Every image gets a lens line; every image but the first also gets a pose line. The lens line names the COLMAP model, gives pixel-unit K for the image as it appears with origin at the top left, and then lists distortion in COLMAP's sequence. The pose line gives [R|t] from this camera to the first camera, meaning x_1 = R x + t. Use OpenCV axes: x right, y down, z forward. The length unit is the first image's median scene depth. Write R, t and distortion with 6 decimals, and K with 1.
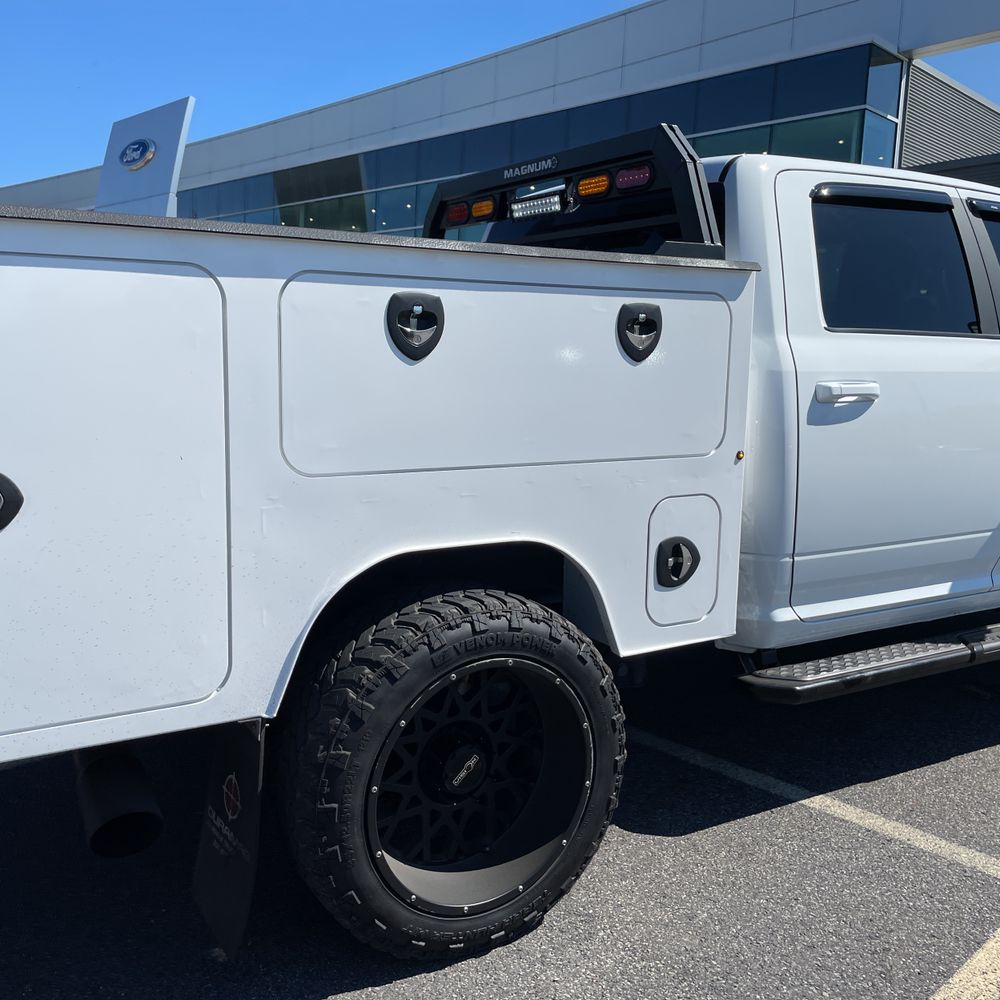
lens RADIAL K [[1015.7, 0, 513.1], [0, 1015.7, 512.3], [0, 0, 1]] dist [0.039223, 0.000000]
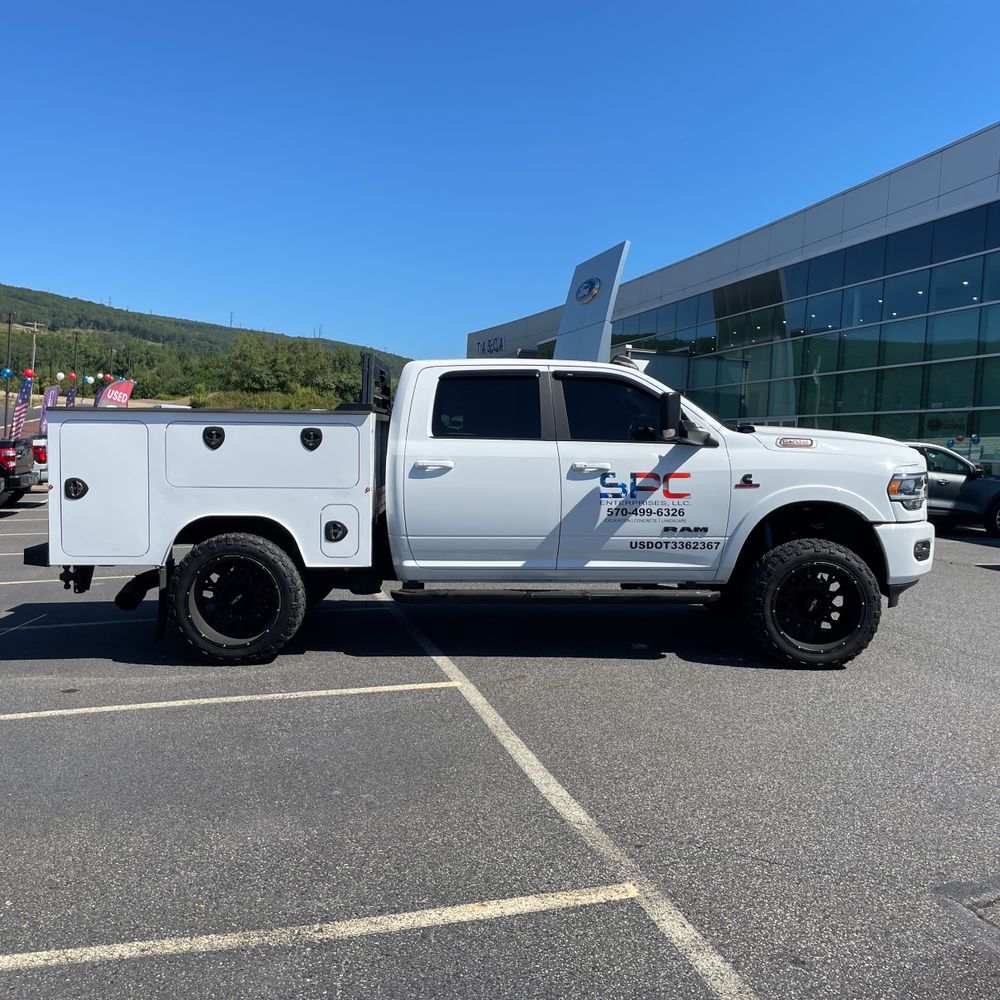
lens RADIAL K [[1015.7, 0, 497.8], [0, 1015.7, 503.8], [0, 0, 1]] dist [0.039223, 0.000000]
pose [[0.869128, 0.019328, -0.494209, 1.527014], [-0.069074, 0.994187, -0.082593, 0.140157], [0.489740, 0.105921, 0.865411, -0.846071]]
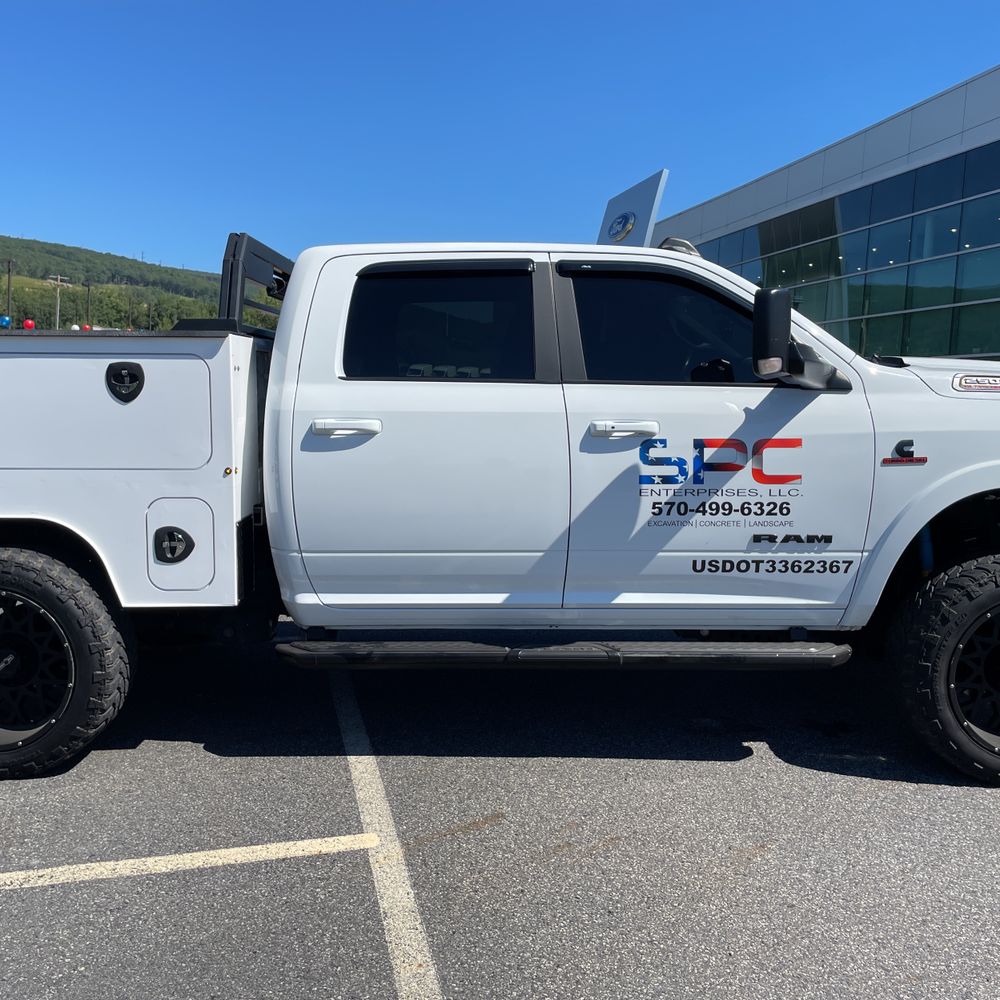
lens RADIAL K [[1015.7, 0, 498.2], [0, 1015.7, 492.7], [0, 0, 1]] dist [0.039223, 0.000000]
pose [[0.852840, 0.033609, -0.521090, 1.131807], [-0.066953, 0.996728, -0.045291, 0.008829], [0.517862, 0.073514, 0.852299, 0.019216]]
